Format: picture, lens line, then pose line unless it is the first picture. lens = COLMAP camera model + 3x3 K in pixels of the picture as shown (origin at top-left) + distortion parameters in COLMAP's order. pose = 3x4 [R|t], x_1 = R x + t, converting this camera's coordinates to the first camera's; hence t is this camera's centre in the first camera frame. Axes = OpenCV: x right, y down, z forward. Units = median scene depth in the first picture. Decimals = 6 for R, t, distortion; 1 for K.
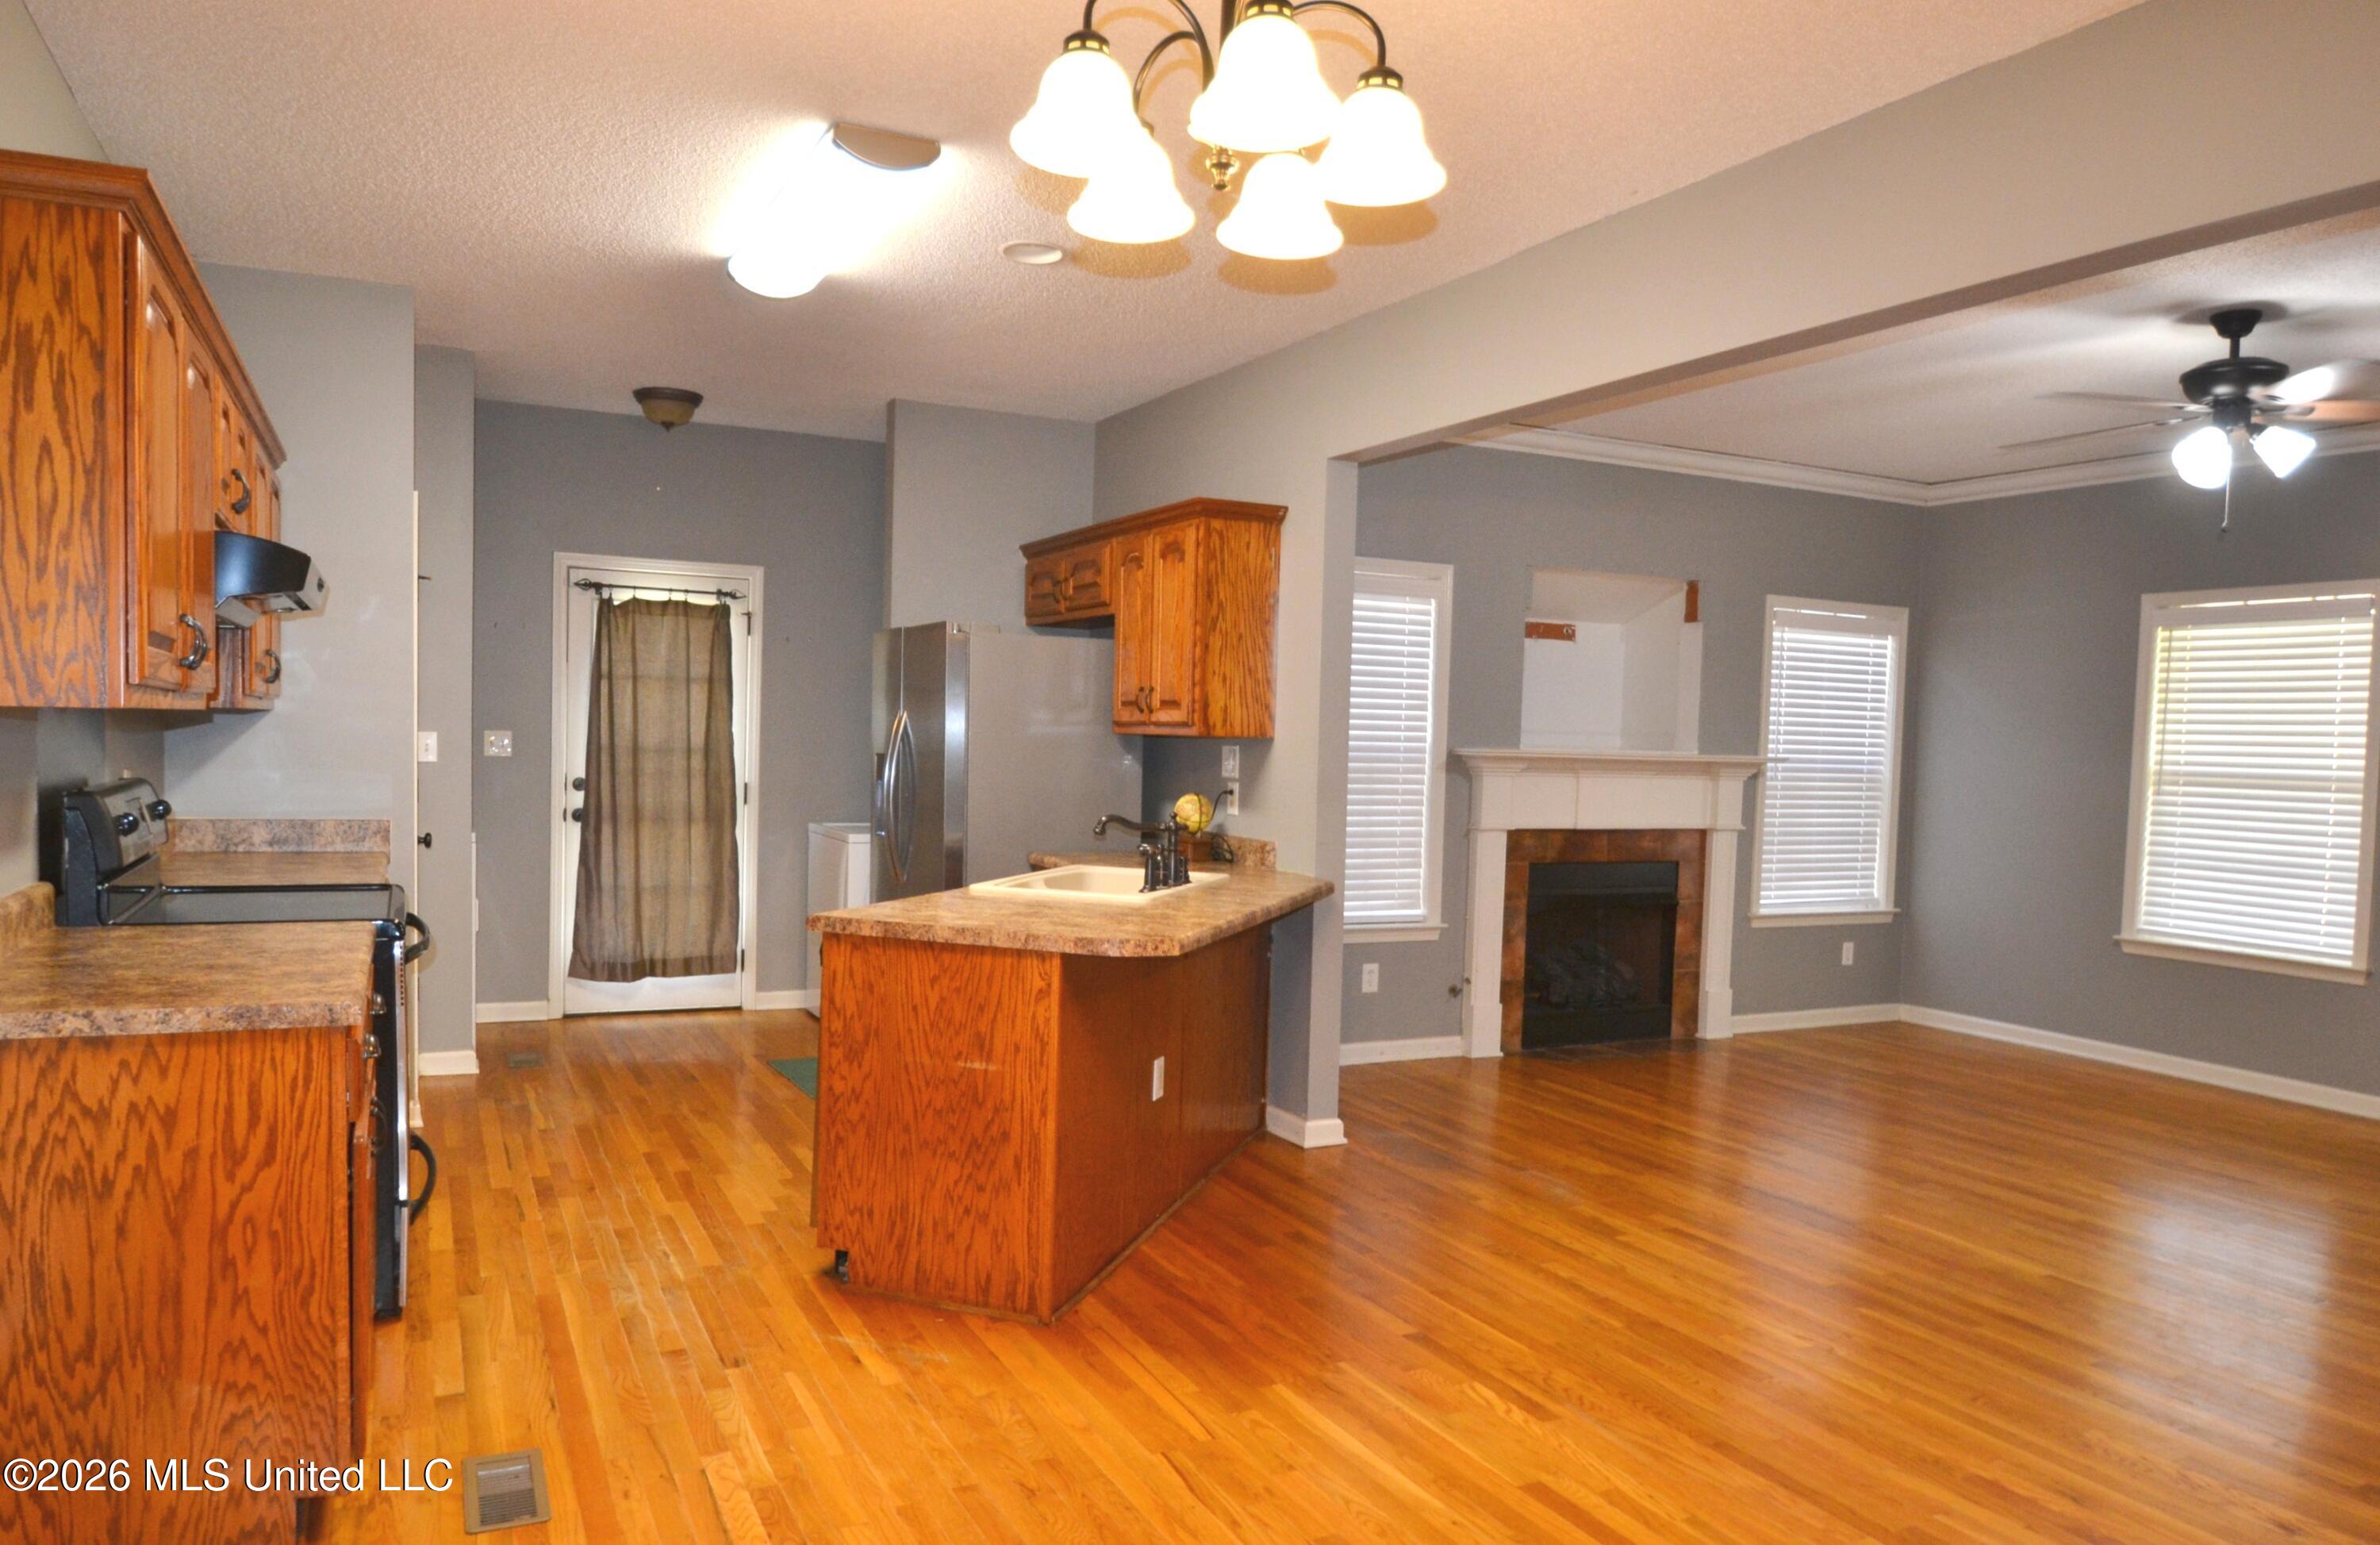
lens RADIAL K [[1547.3, 0, 1191.0], [0, 1547.3, 831.5], [0, 0, 1]] dist [-0.005955, -0.002846]
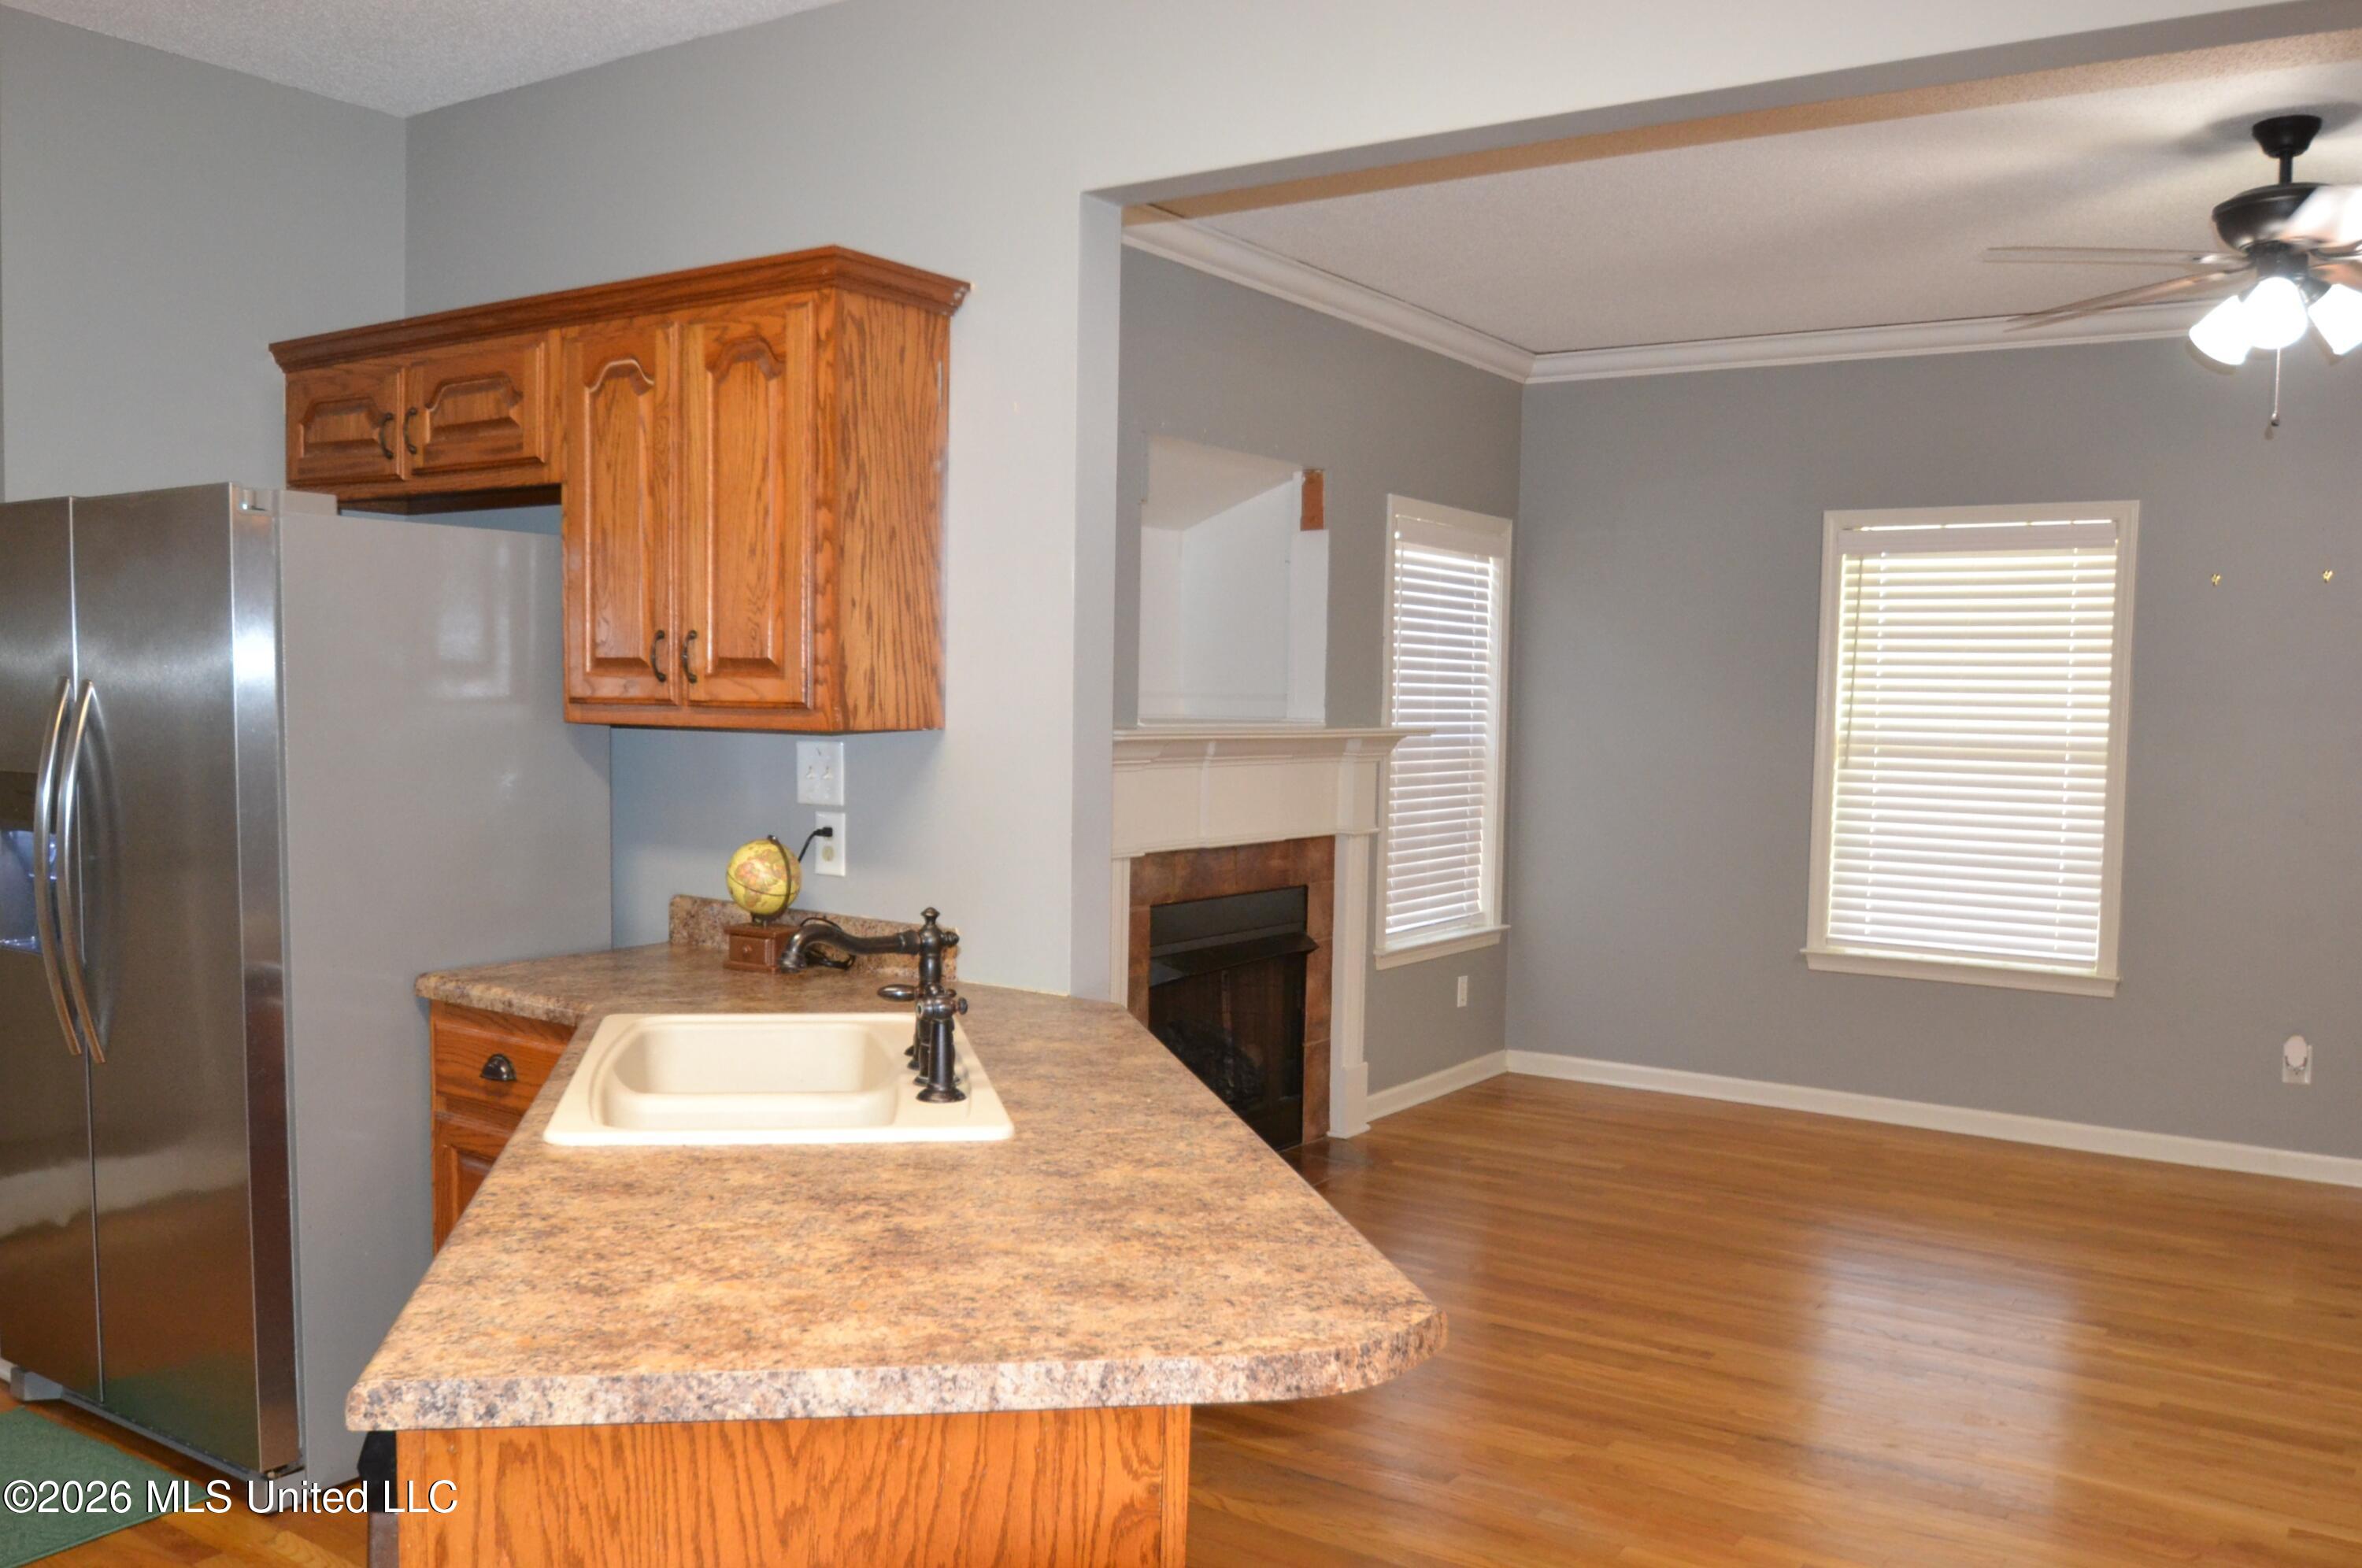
lens RADIAL K [[1907.0, 0, 1119.1], [0, 1907.0, 844.9], [0, 0, 1]] dist [-0.042370, 0.005237]
pose [[0.885563, -0.049450, 0.461879, -0.151037], [0.036566, 0.998653, 0.036811, -0.033874], [-0.463077, -0.015710, 0.886179, 0.316527]]
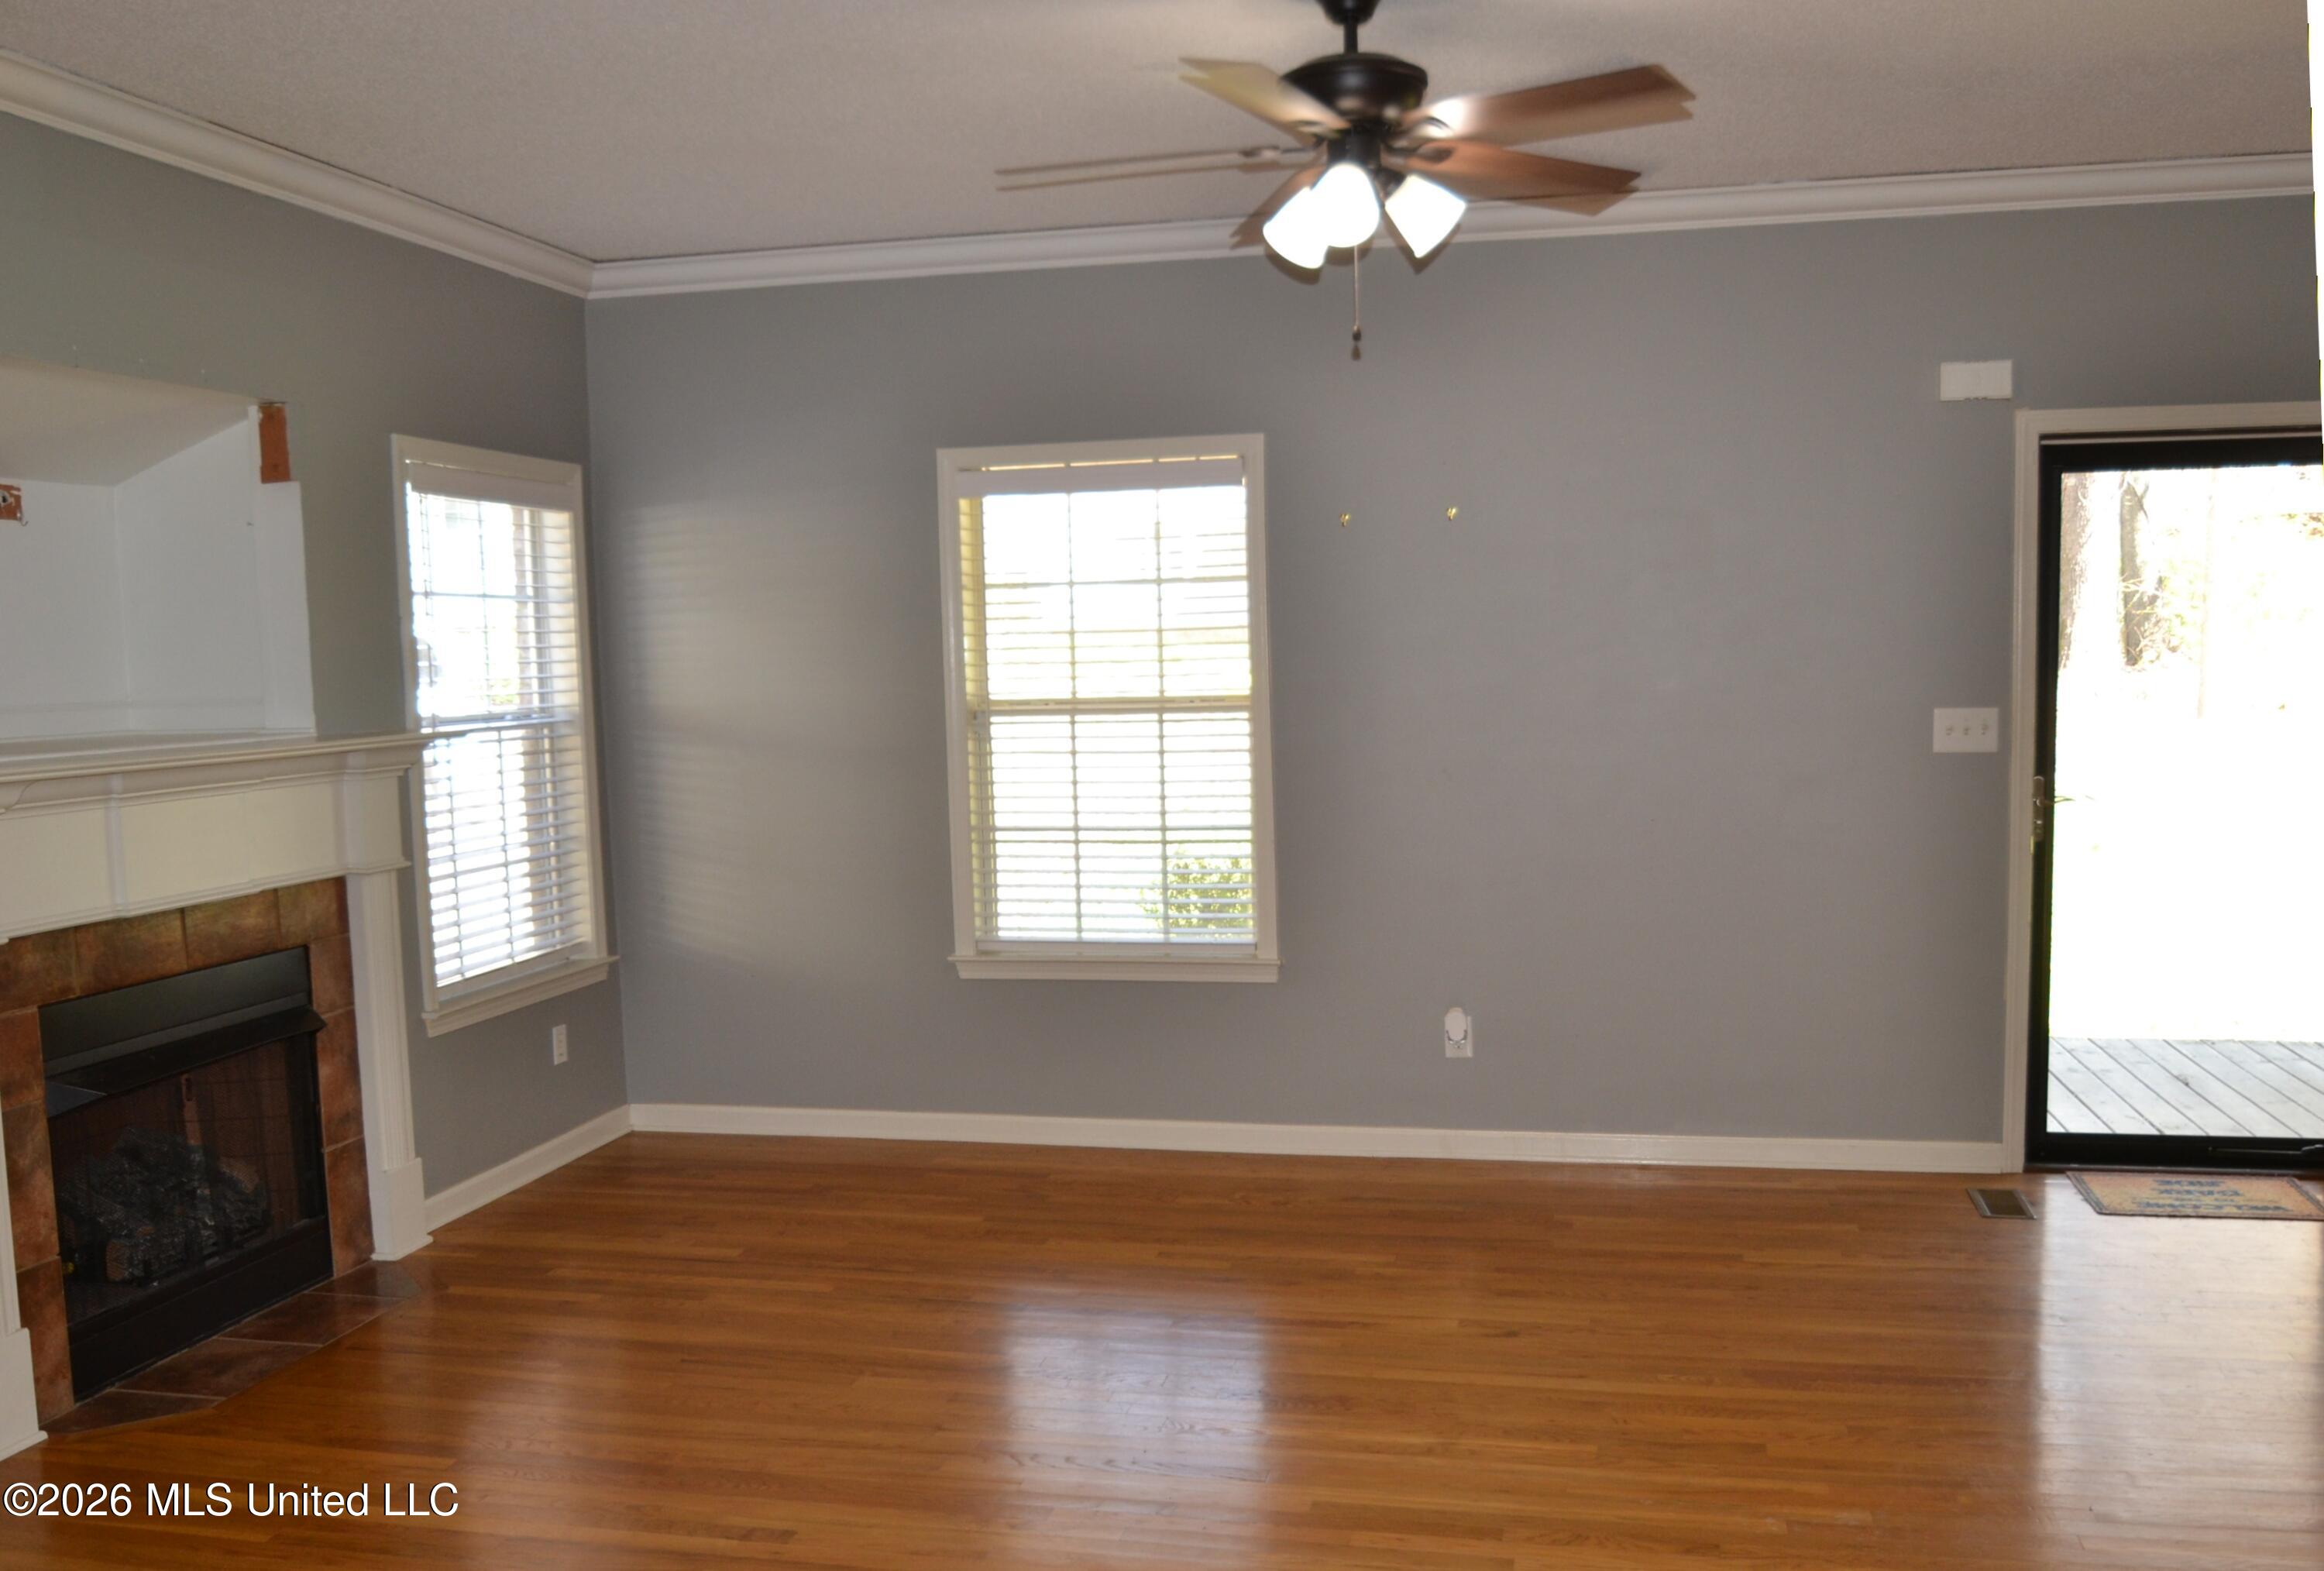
lens RADIAL K [[2009.3, 0, 1159.7], [0, 2009.3, 843.2], [0, 0, 1]] dist [-0.068872, 0.004863]
pose [[0.633933, -0.118246, 0.764295, -0.009291], [0.090694, 0.992790, 0.078373, -0.043193], [-0.768052, 0.019634, 0.640086, 0.373448]]
